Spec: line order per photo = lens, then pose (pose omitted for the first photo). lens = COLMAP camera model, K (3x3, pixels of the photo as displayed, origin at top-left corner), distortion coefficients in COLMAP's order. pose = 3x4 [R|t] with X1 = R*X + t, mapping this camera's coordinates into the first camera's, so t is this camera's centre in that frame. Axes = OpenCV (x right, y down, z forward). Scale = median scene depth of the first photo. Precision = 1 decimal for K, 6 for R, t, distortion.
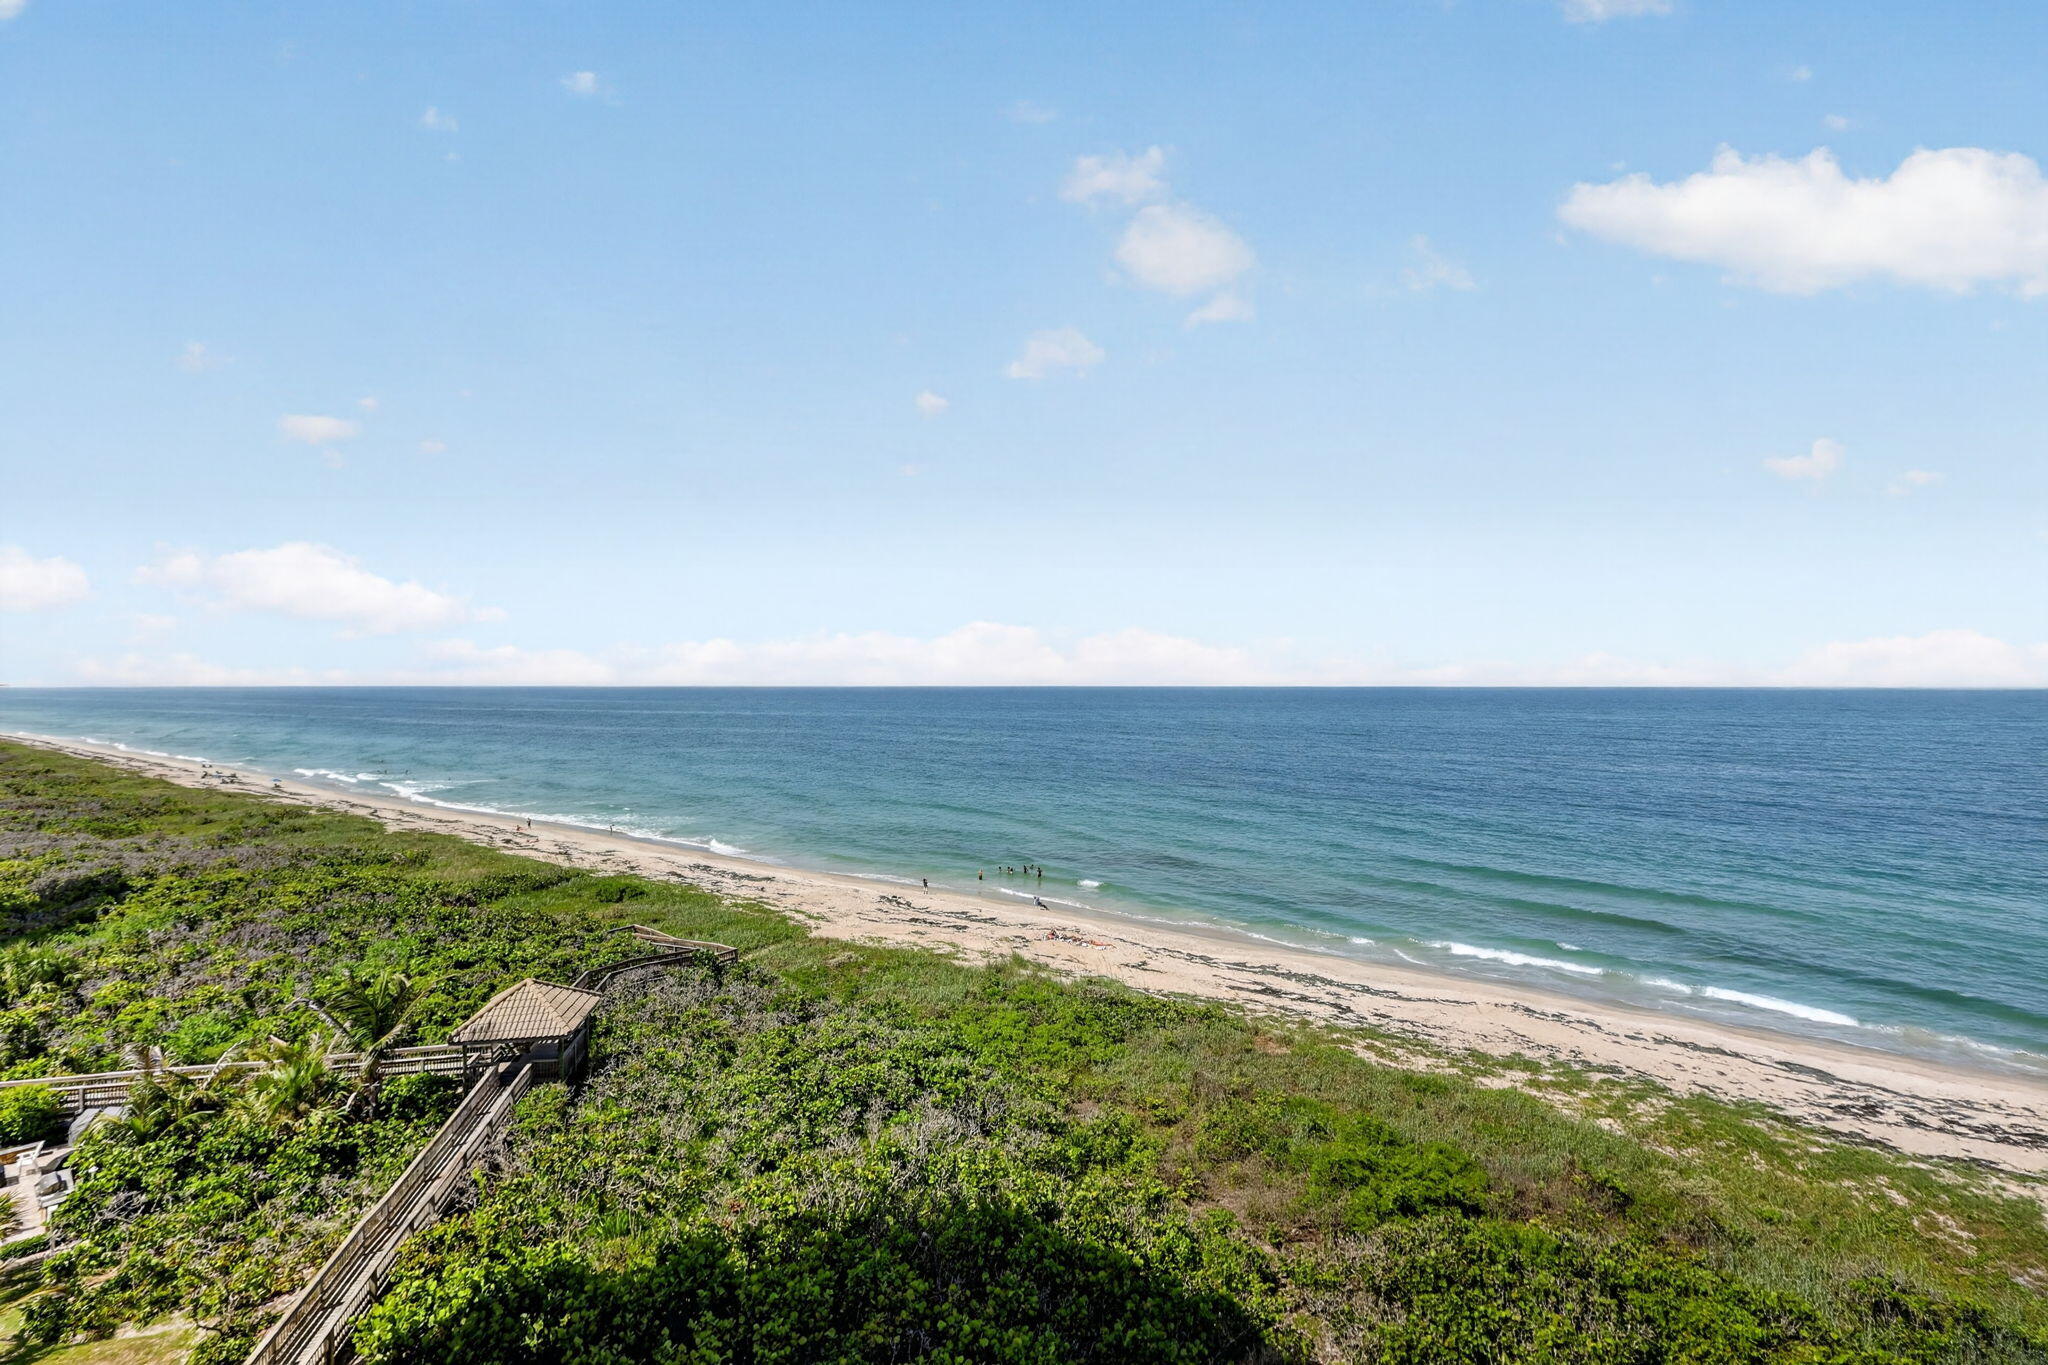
lens RADIAL K [[948.3, 0, 1015.6], [0, 948.3, 683.5], [0, 0, 1]] dist [0.005939, -0.001091]
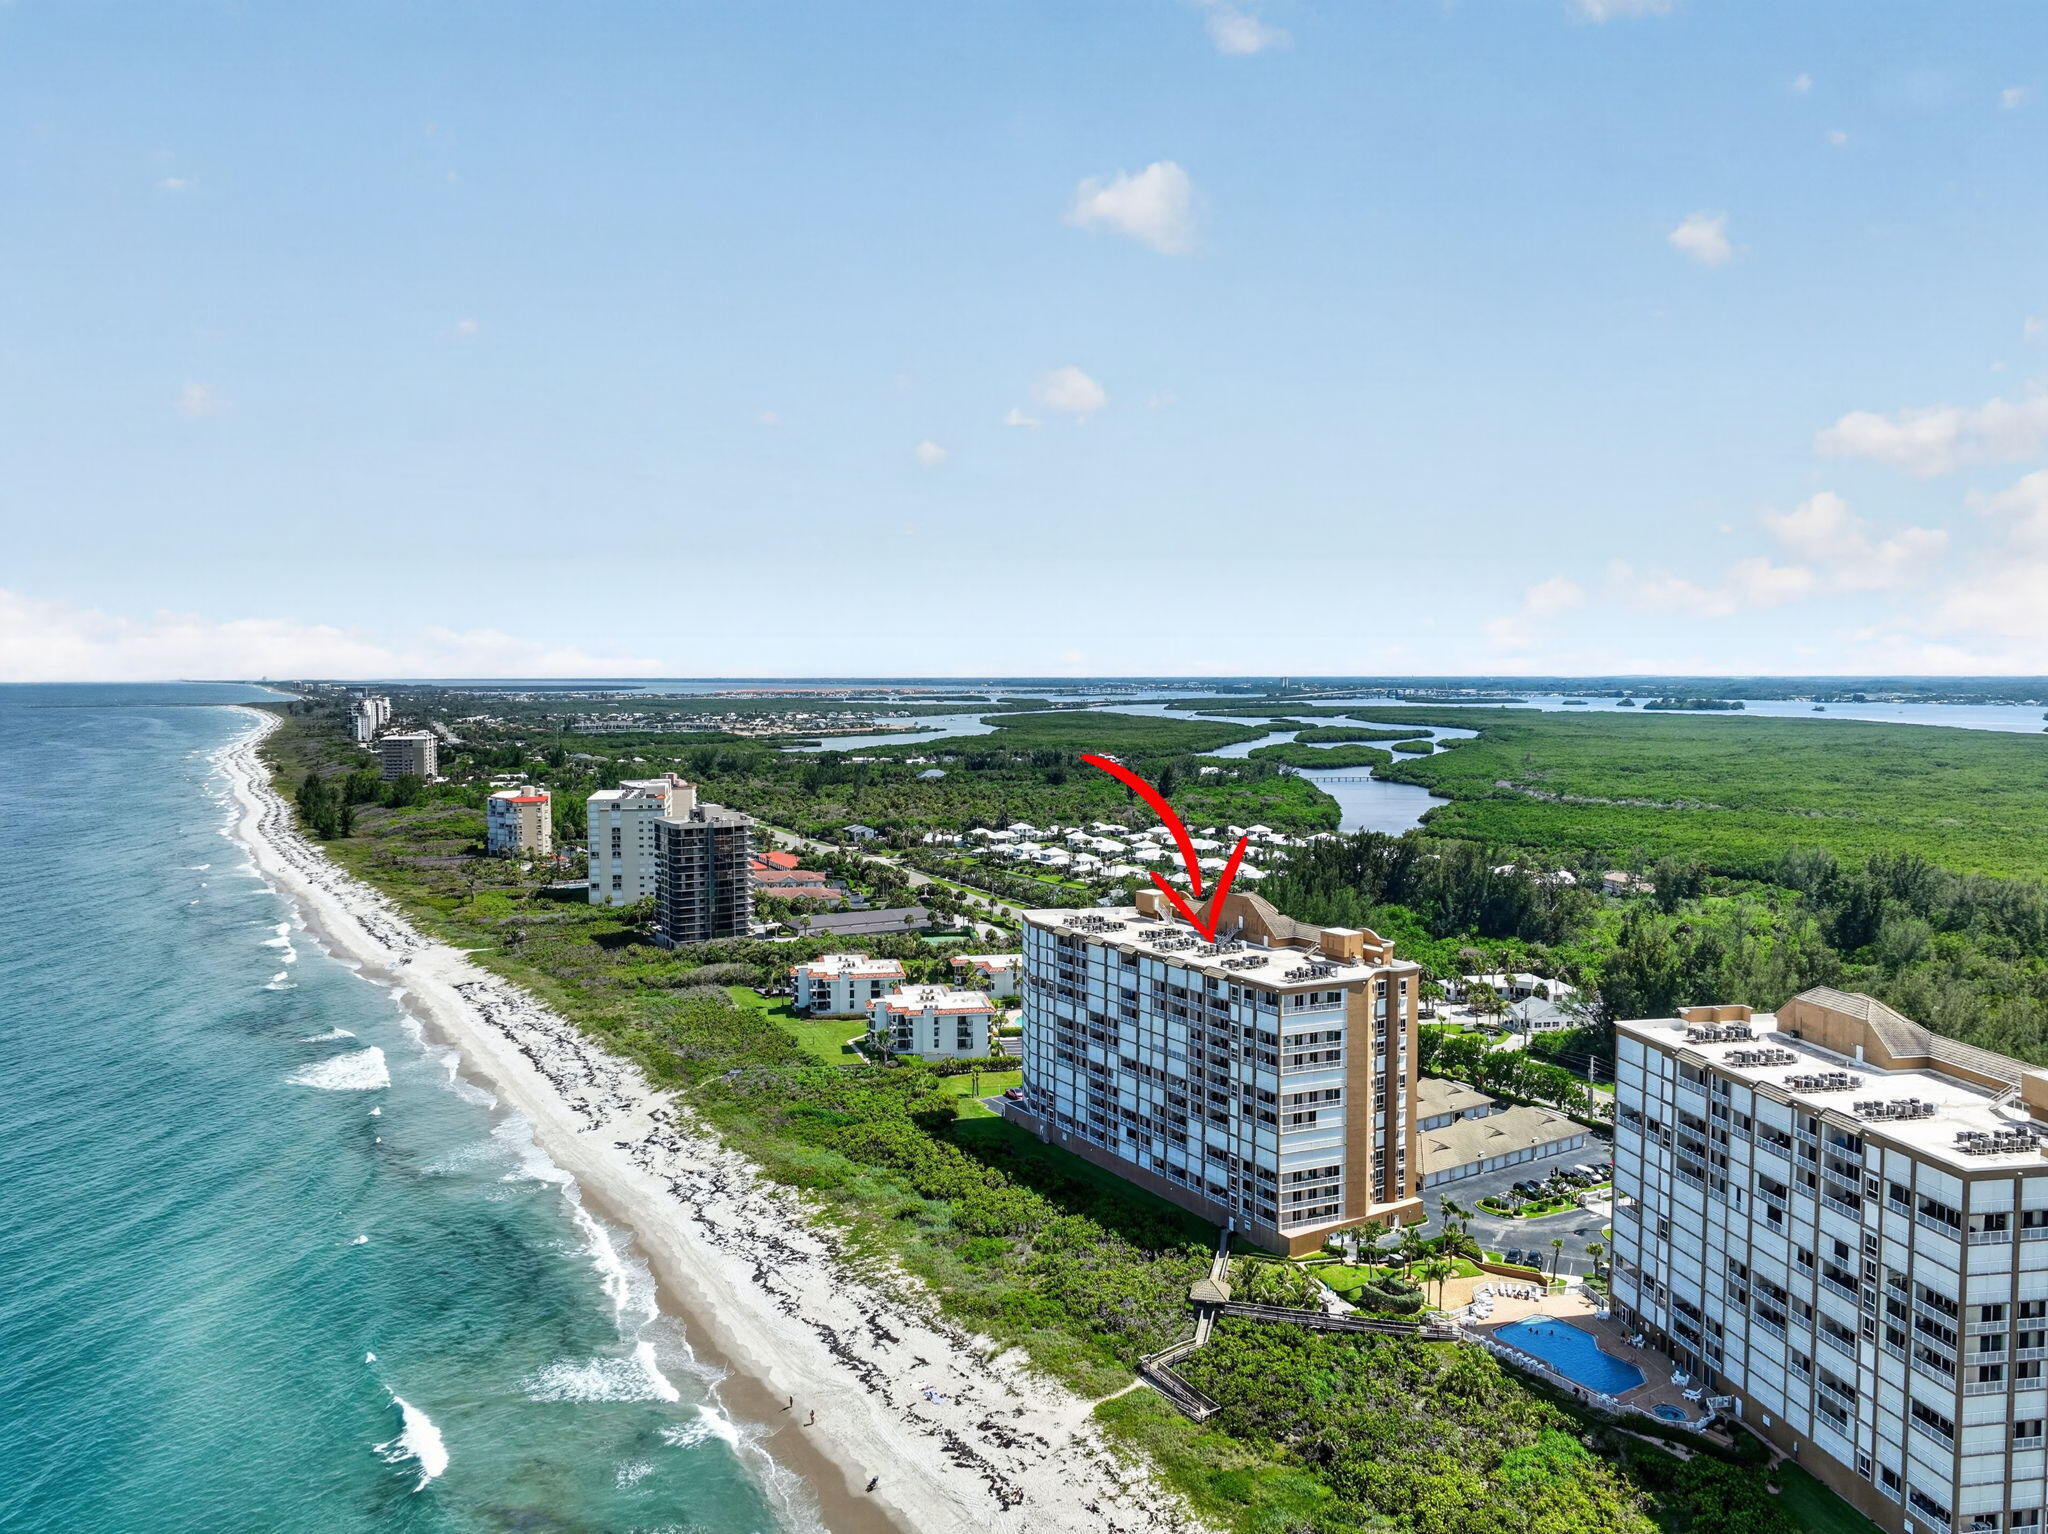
lens RADIAL K [[1443.1, 0, 1014.0], [0, 1443.1, 769.3], [0, 0, 1]] dist [-0.009356, 0.026845]
pose [[-0.928296, -0.020781, 0.371261, -1.521371], [0.004173, 0.997792, 0.066286, -1.487469], [-0.371819, 0.063082, -0.926159, 5.089208]]
